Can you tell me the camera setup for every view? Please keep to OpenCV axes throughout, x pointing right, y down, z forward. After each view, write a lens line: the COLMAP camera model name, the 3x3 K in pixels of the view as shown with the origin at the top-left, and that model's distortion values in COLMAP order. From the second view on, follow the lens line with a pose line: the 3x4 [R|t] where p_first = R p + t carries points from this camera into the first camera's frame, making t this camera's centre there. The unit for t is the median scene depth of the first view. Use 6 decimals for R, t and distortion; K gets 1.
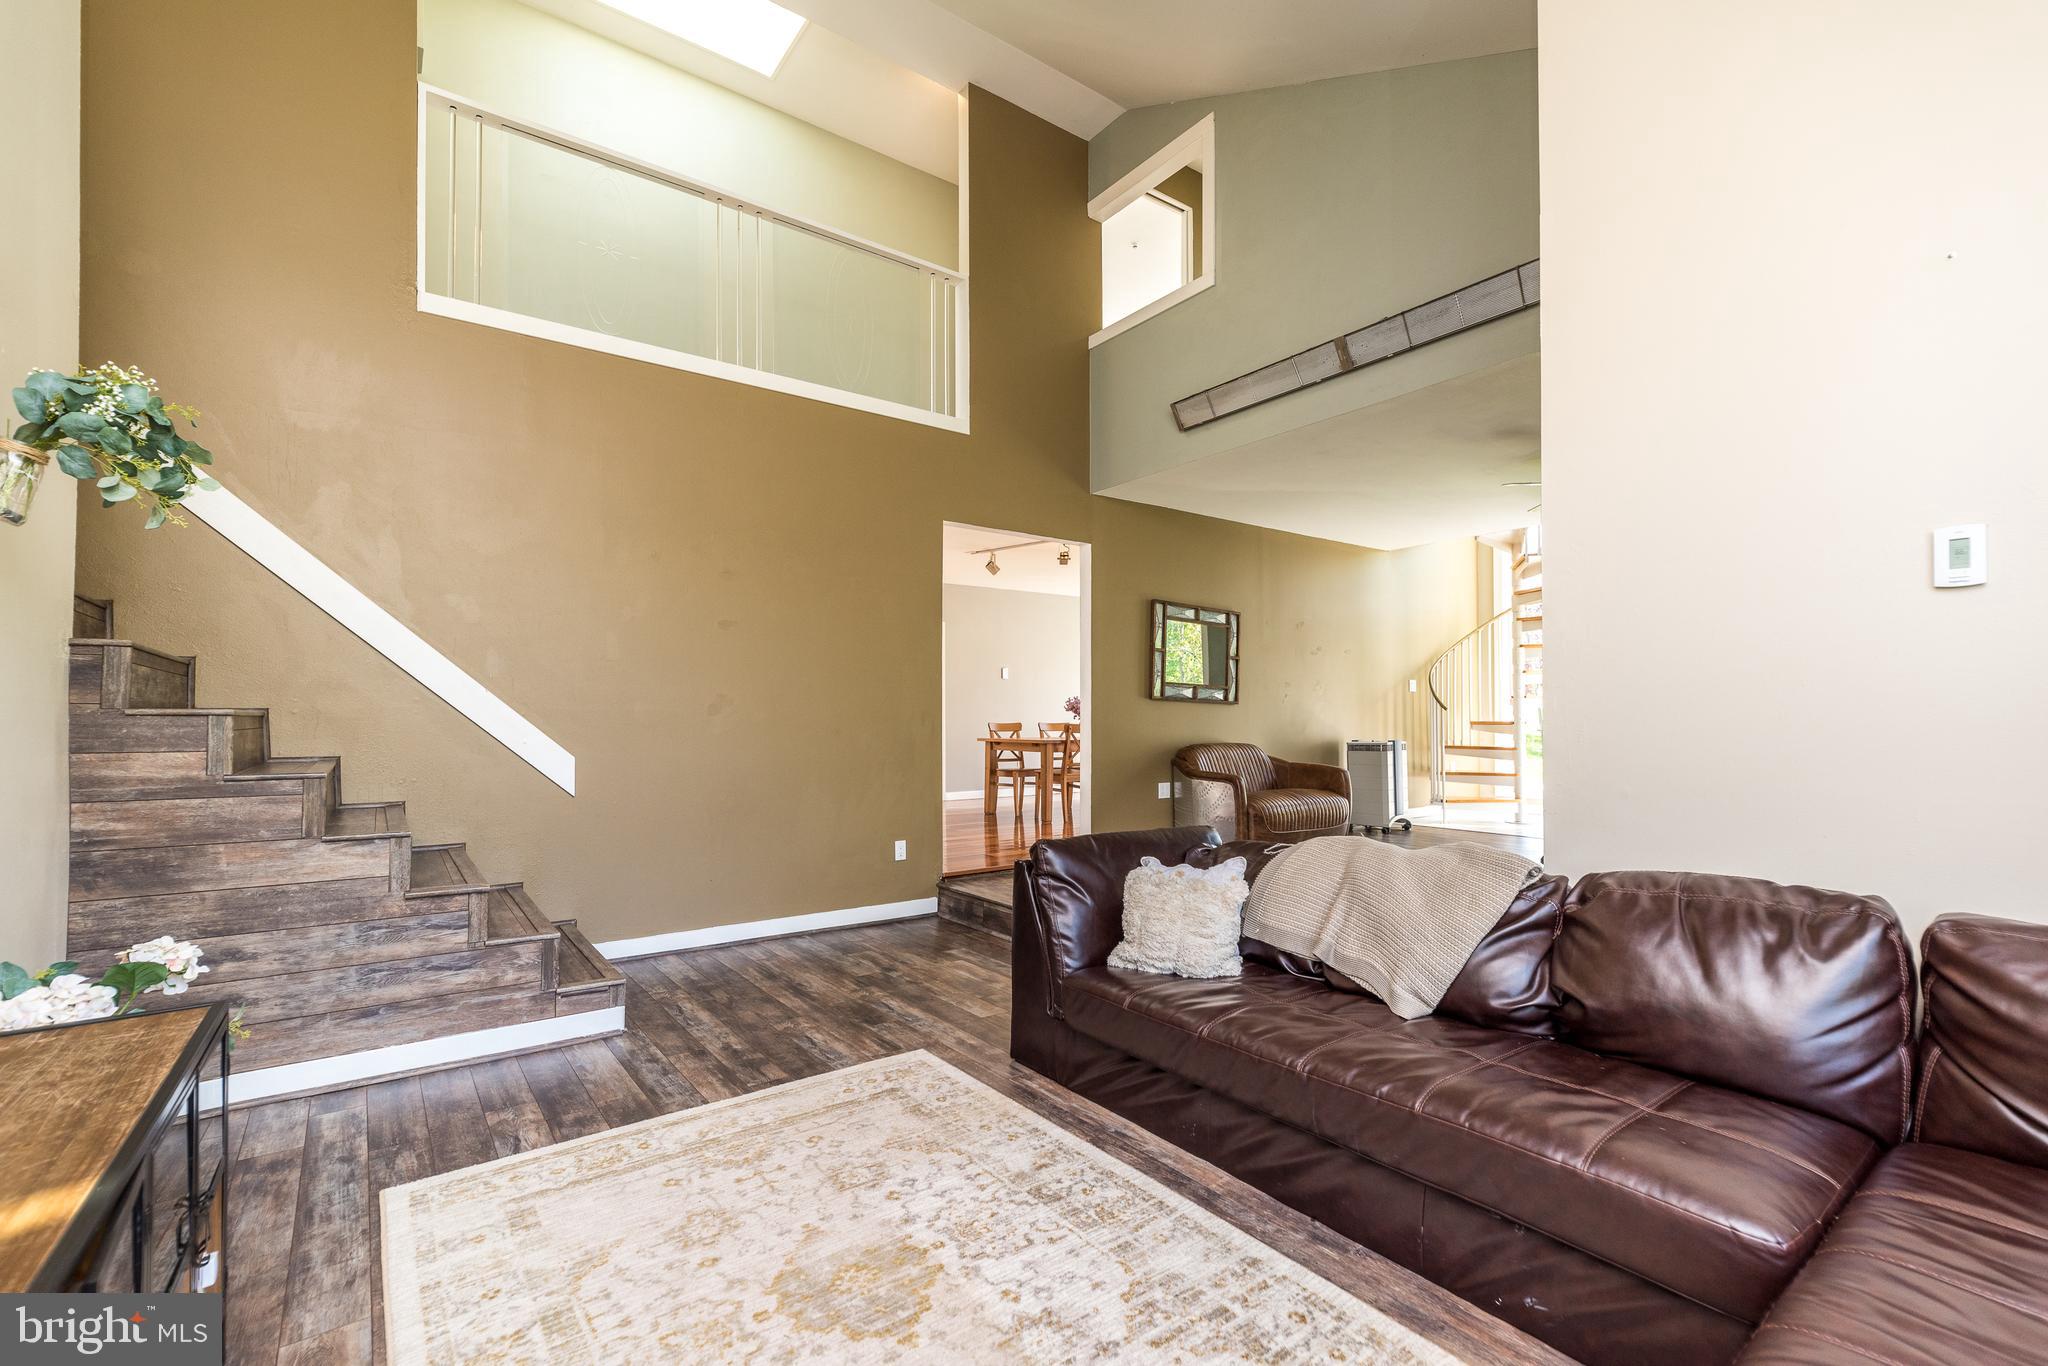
lens RADIAL K [[893.6, 0, 1023.0], [0, 893.6, 701.9], [0, 0, 1]] dist [-0.000190, 0.001627]
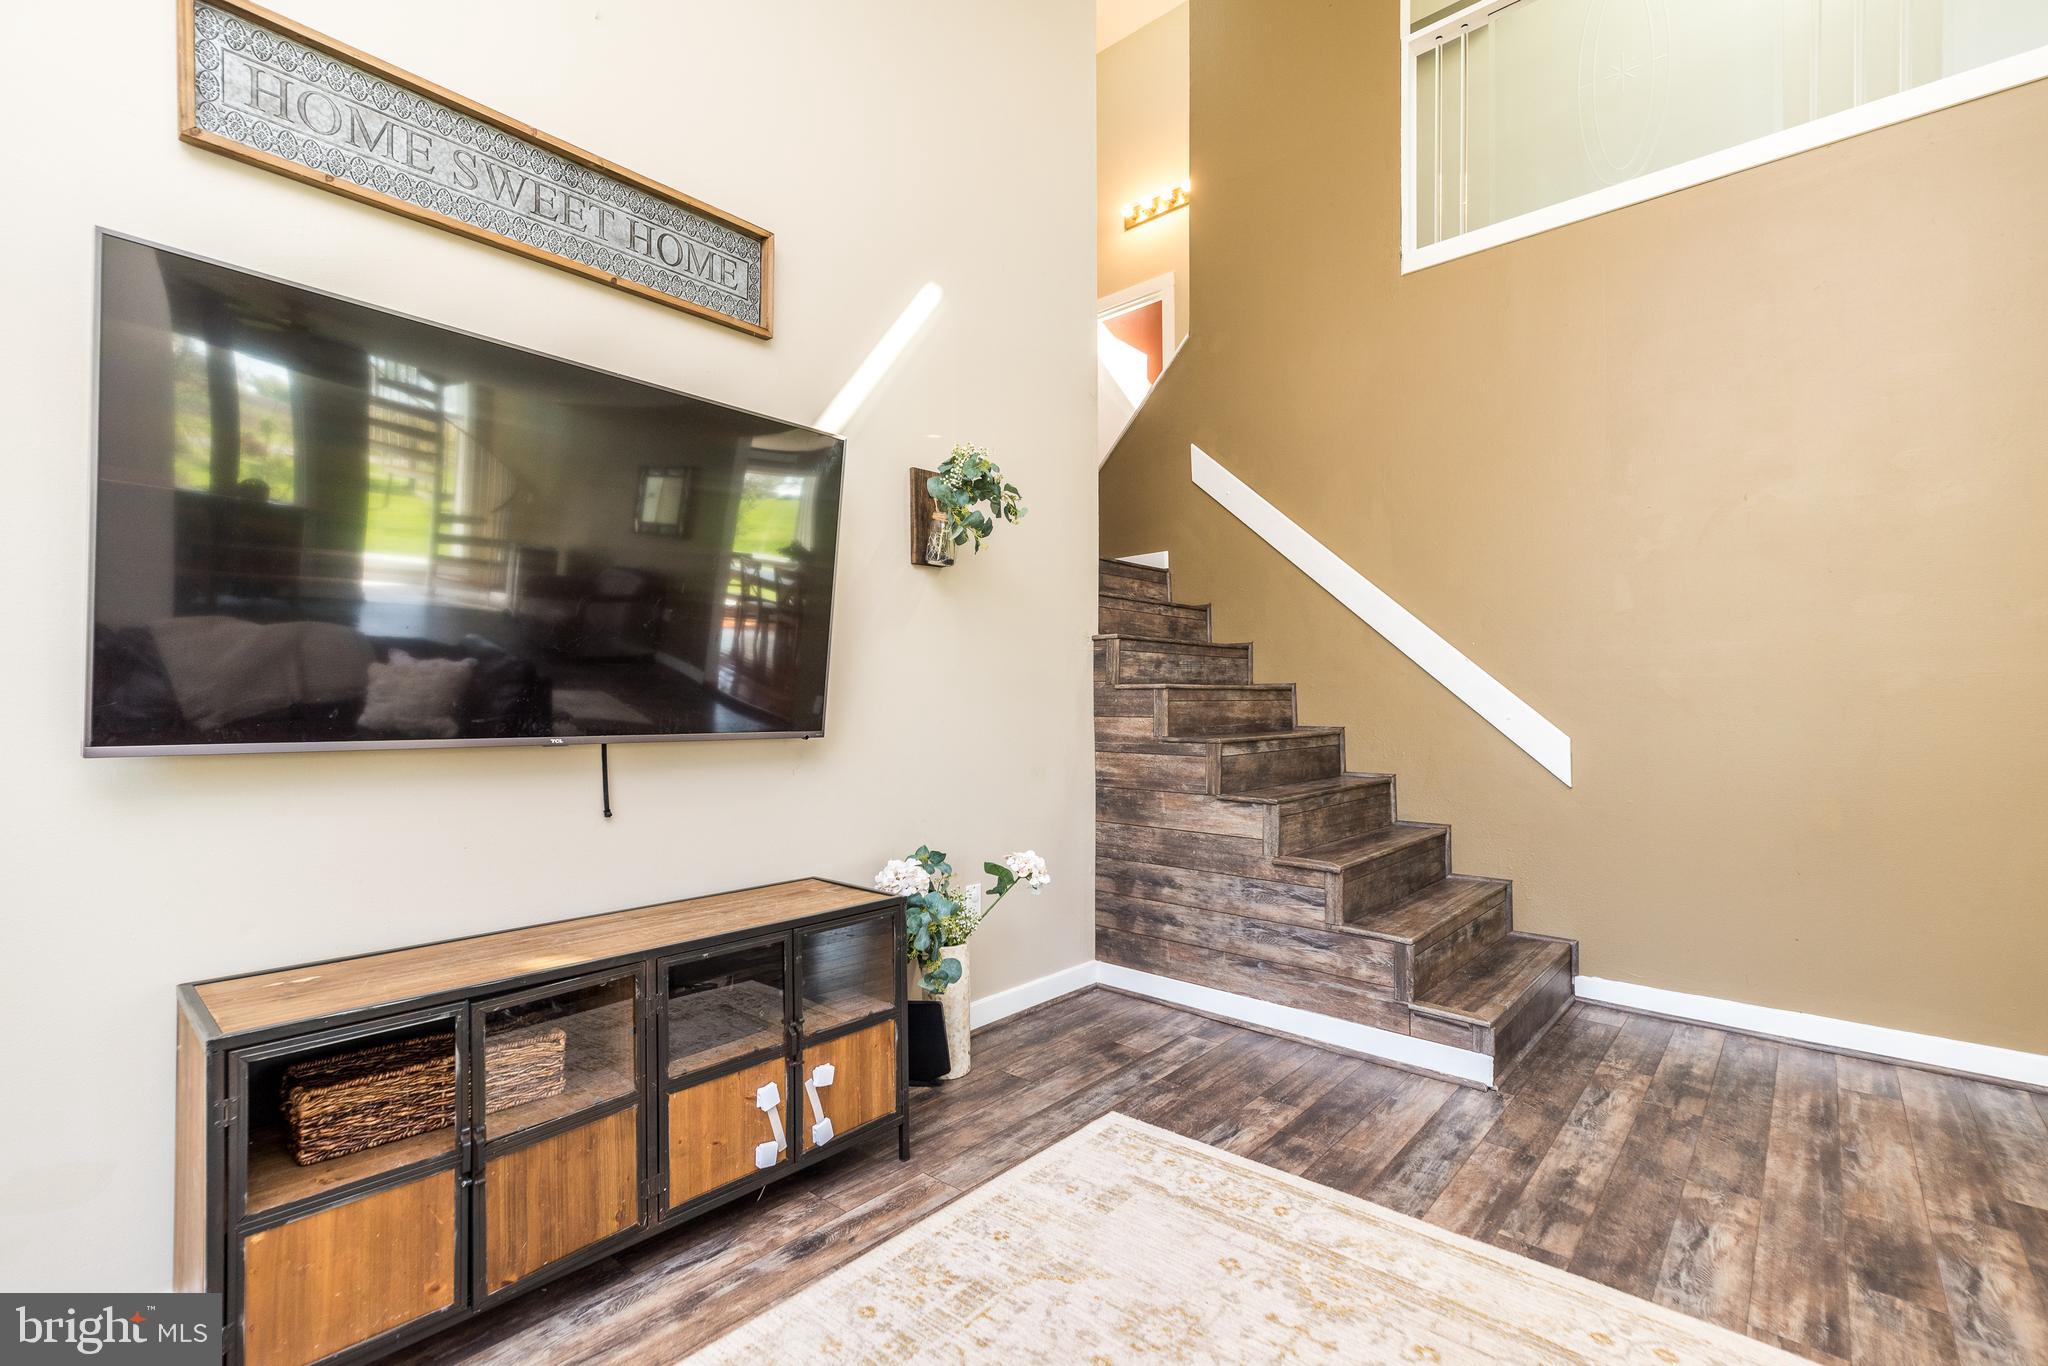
lens RADIAL K [[893.6, 0, 1021.0], [0, 893.6, 711.9], [0, 0, 1]] dist [-0.000190, 0.001627]
pose [[0.208527, 0.008911, -0.977976, 0.260482], [0.019889, 0.999713, 0.013350, 0.025428], [0.977814, -0.022234, 0.208290, 0.512667]]
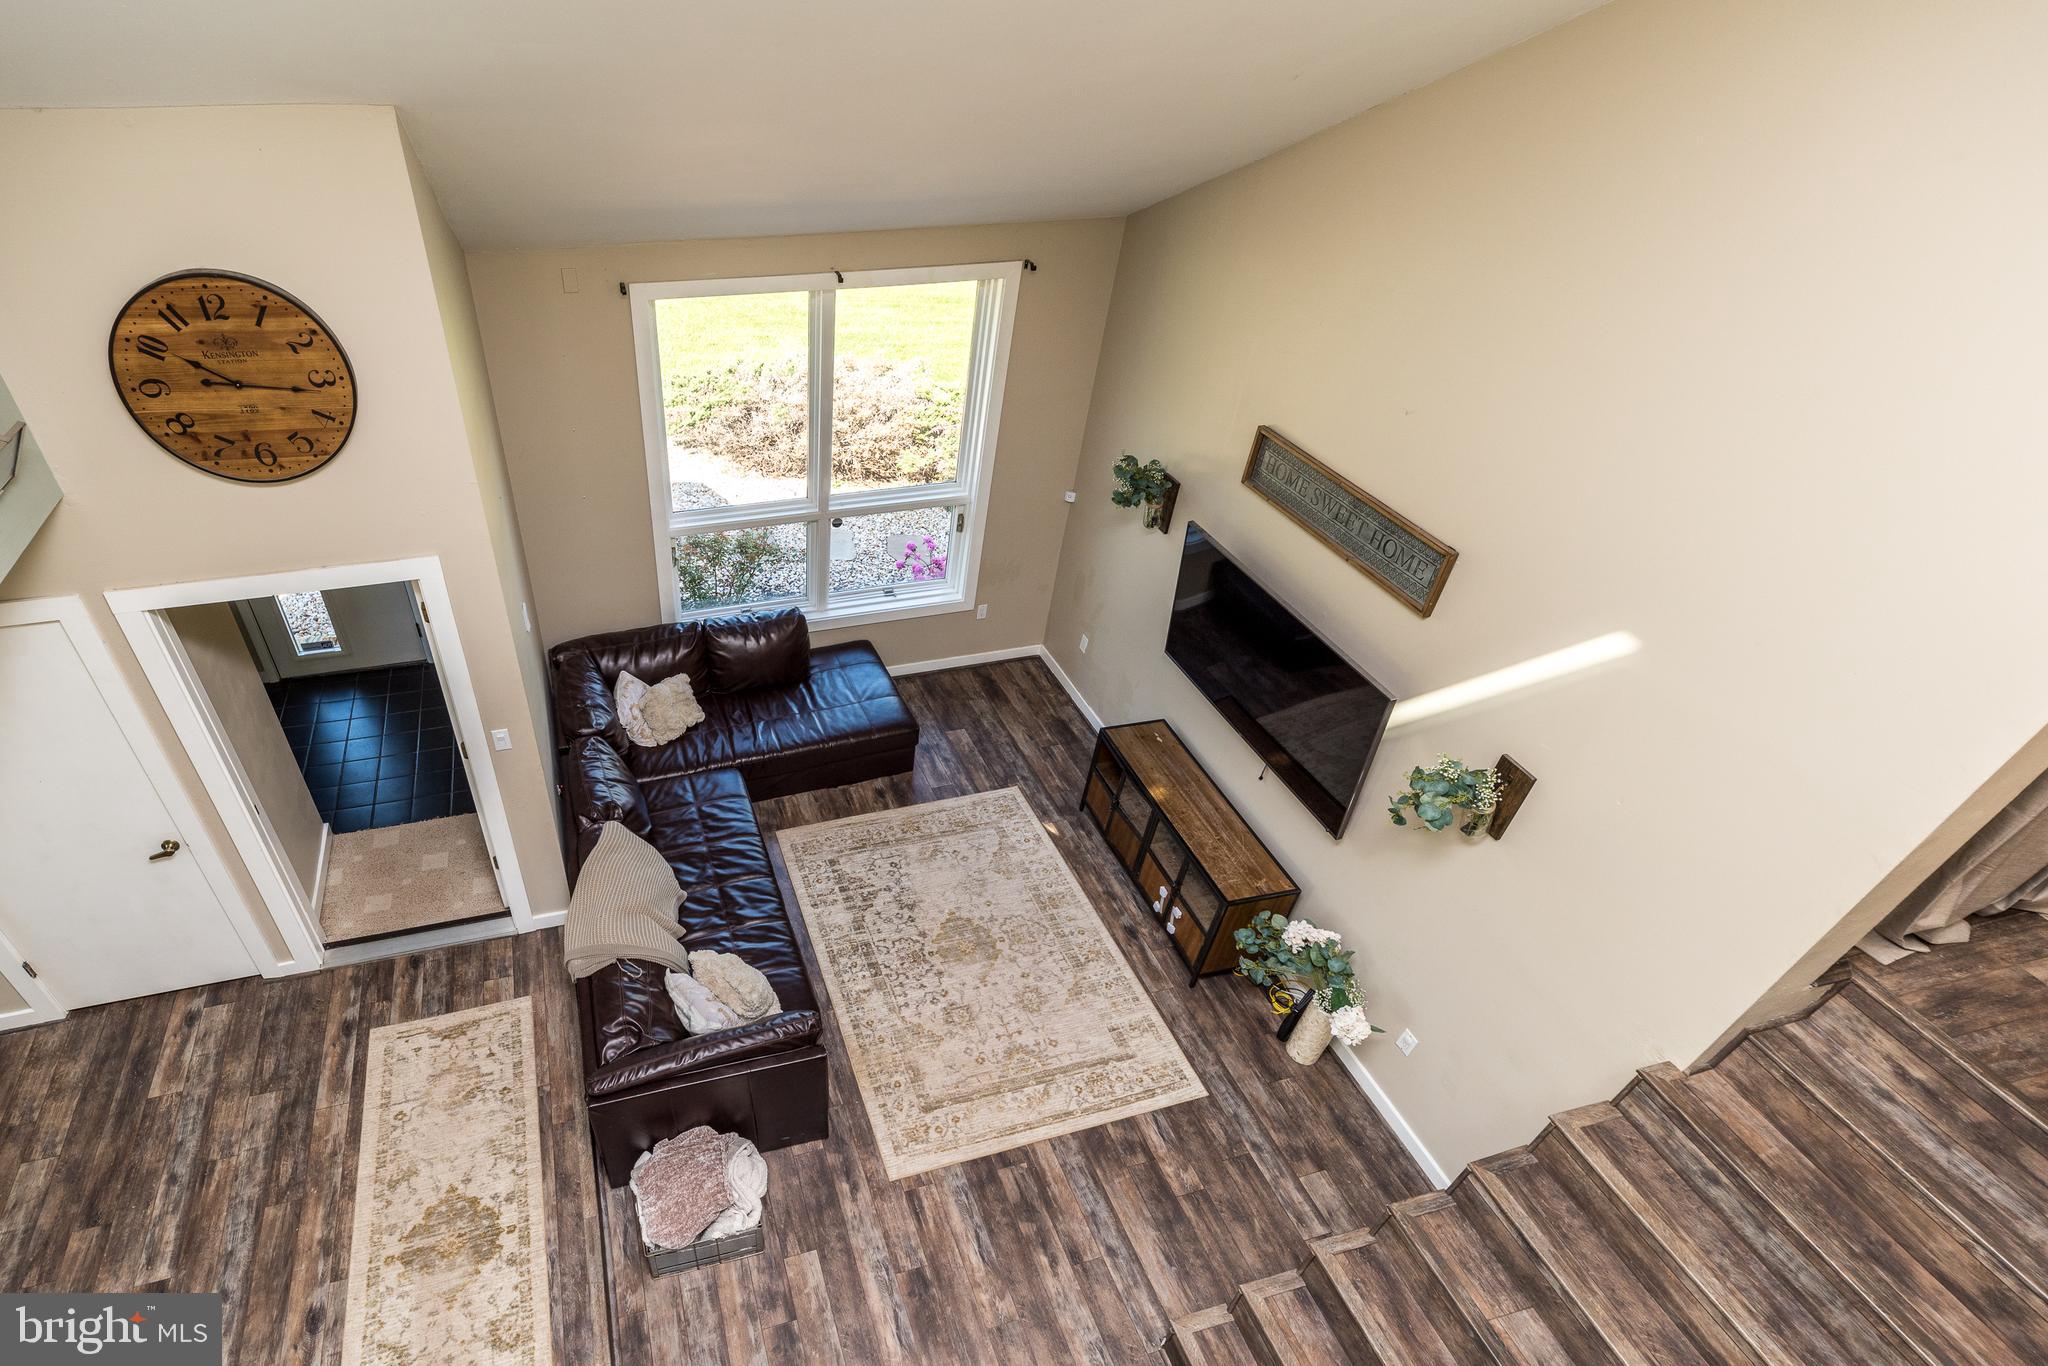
lens RADIAL K [[982.0, 0, 831.8], [0, 982.0, 710.1], [0, 0, 1]] dist [-0.001024, 0.003998]
pose [[-0.934497, -0.241883, 0.261167, -0.250182], [-0.028147, 0.781586, 0.623163, -1.011548], [-0.354857, 0.574993, -0.737198, 1.774925]]
